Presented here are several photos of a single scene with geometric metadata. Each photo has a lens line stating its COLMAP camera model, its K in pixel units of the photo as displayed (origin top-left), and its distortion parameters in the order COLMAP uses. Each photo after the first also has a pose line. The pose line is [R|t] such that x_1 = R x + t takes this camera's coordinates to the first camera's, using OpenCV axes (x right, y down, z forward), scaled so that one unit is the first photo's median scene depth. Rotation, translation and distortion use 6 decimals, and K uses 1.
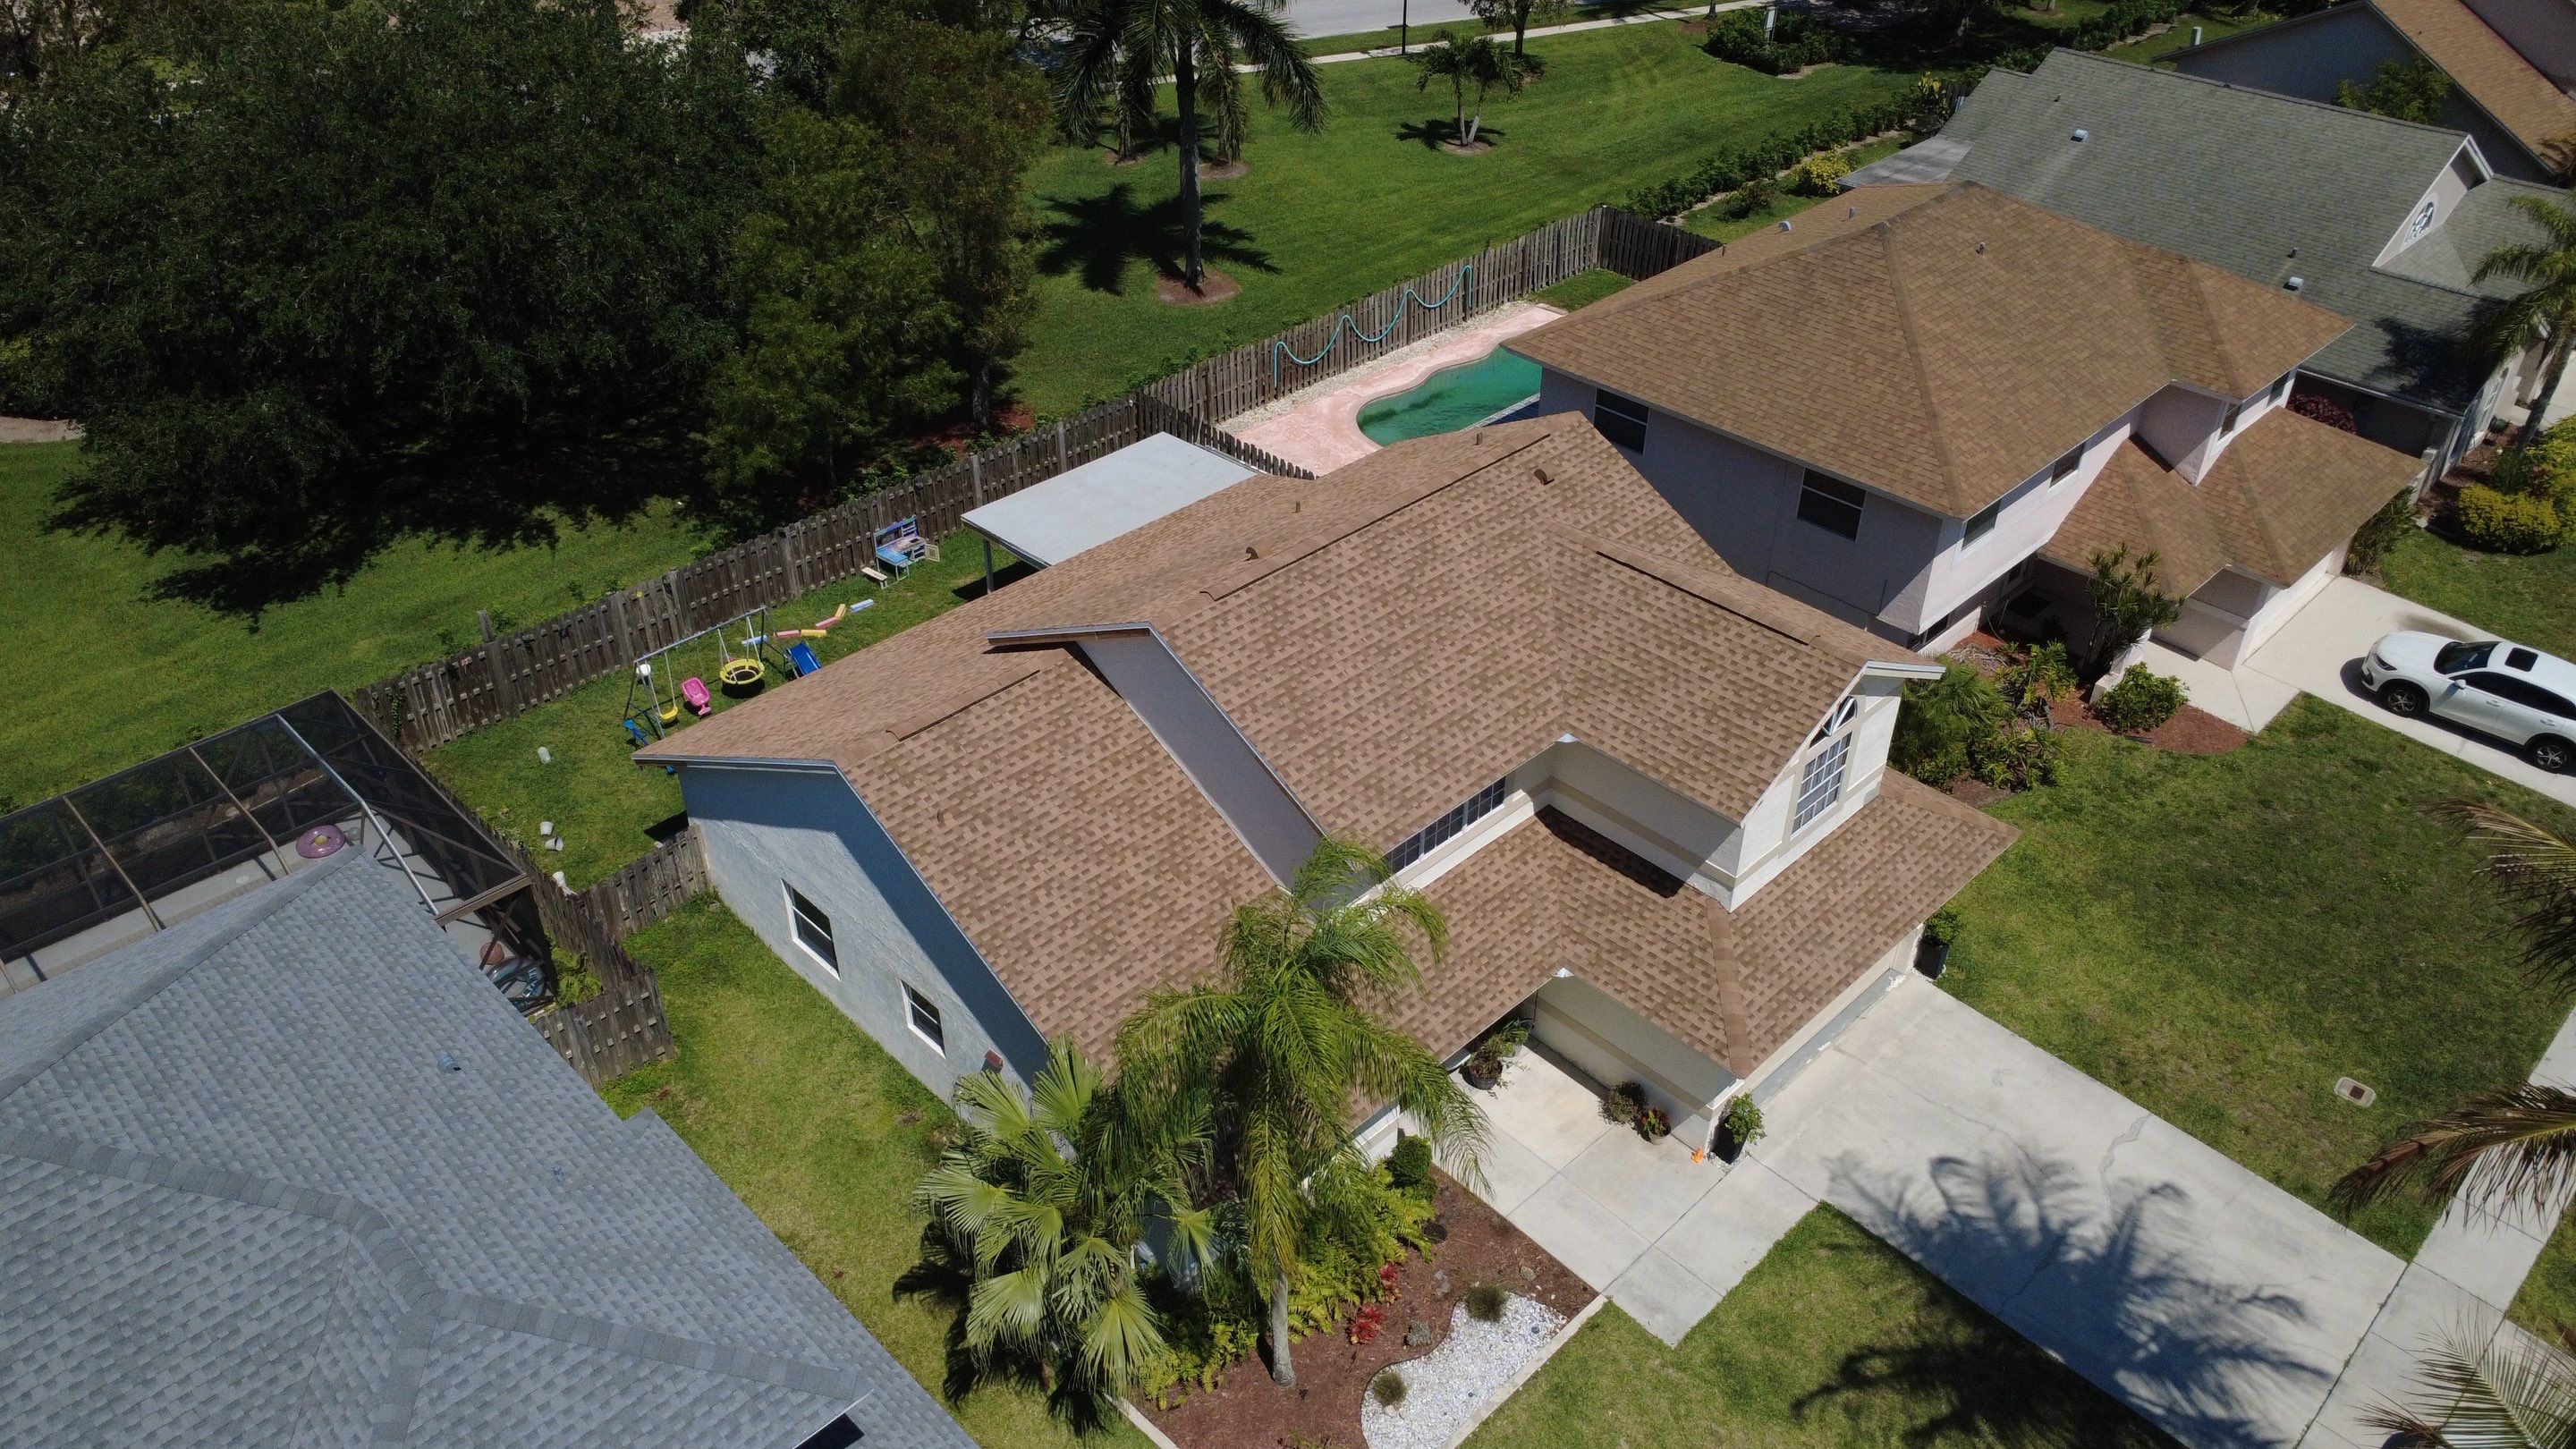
lens RADIAL K [[1879.1, 0, 1282.2], [0, 1879.1, 727.2], [0, 0, 1]] dist [-0.009345, 0.015346]
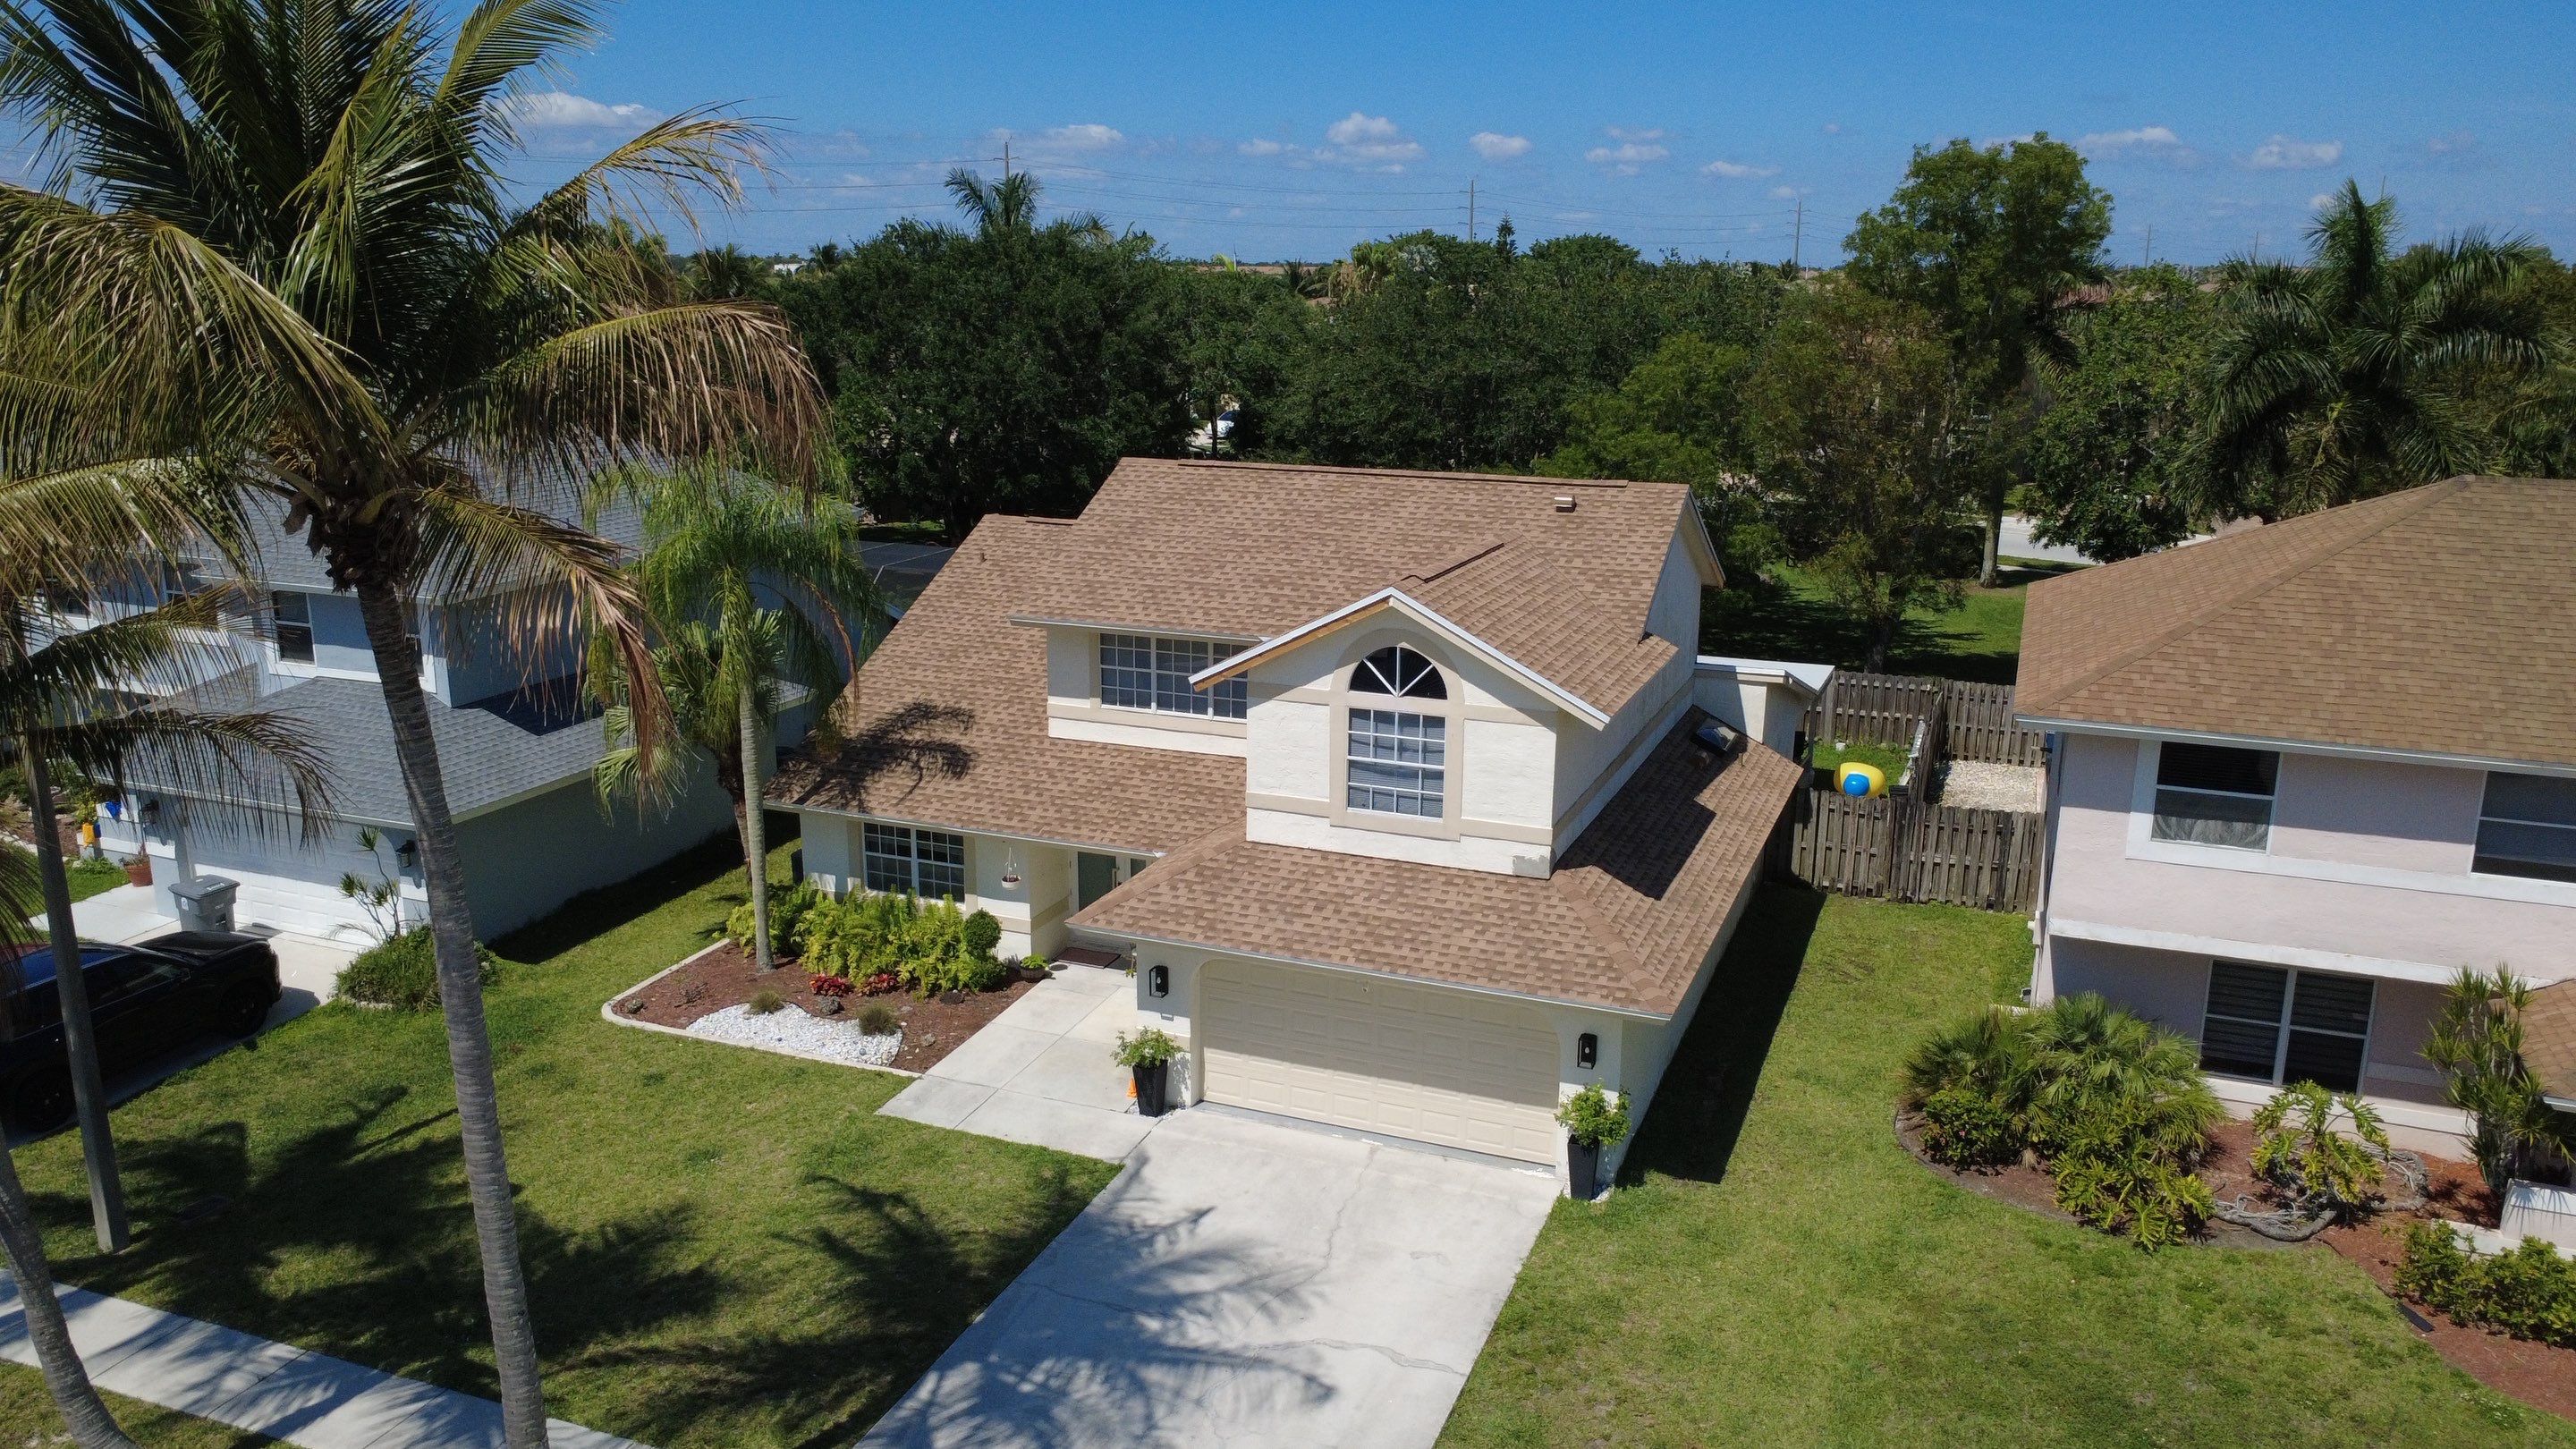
lens RADIAL K [[1879.1, 0, 1285.6], [0, 1879.1, 719.6], [0, 0, 1]] dist [-0.009345, 0.015346]
pose [[0.400309, 0.215660, -0.890642, 0.931760], [-0.529547, 0.847648, -0.032761, 0.061033], [0.747886, 0.484751, 0.453523, 0.507438]]
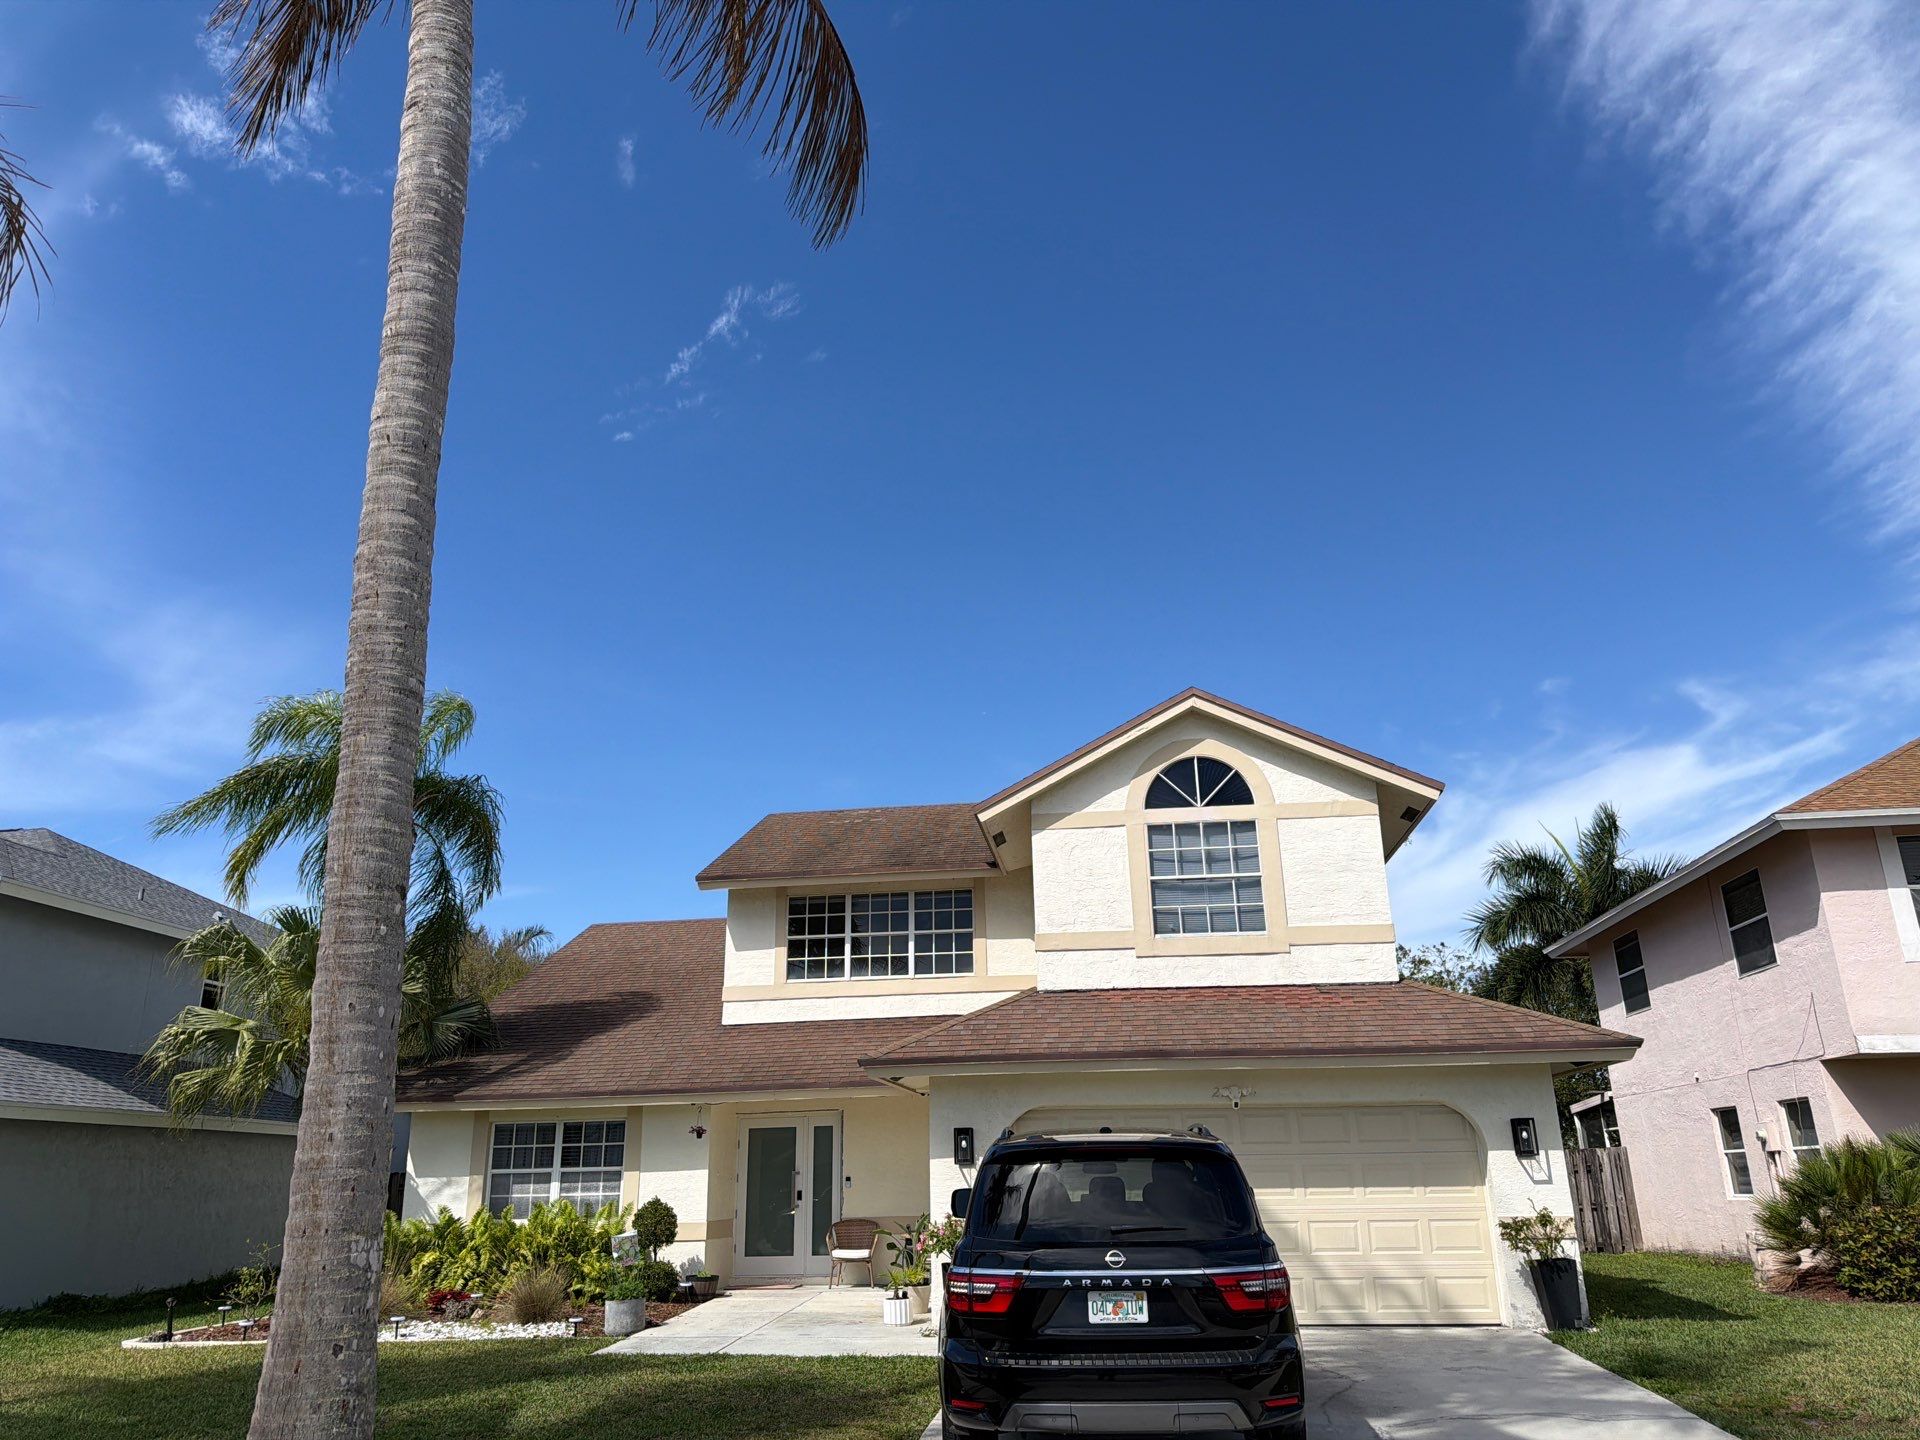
lens RADIAL K [[1312.5, 0, 950.4], [0, 1312.5, 751.0], [0, 0, 1]] dist [0.067485, -0.025495]
pose [[0.613068, -0.257502, -0.746887, 0.593534], [-0.435875, 0.678237, -0.591614, 0.338245], [0.658909, 0.688249, 0.303567, 0.649871]]
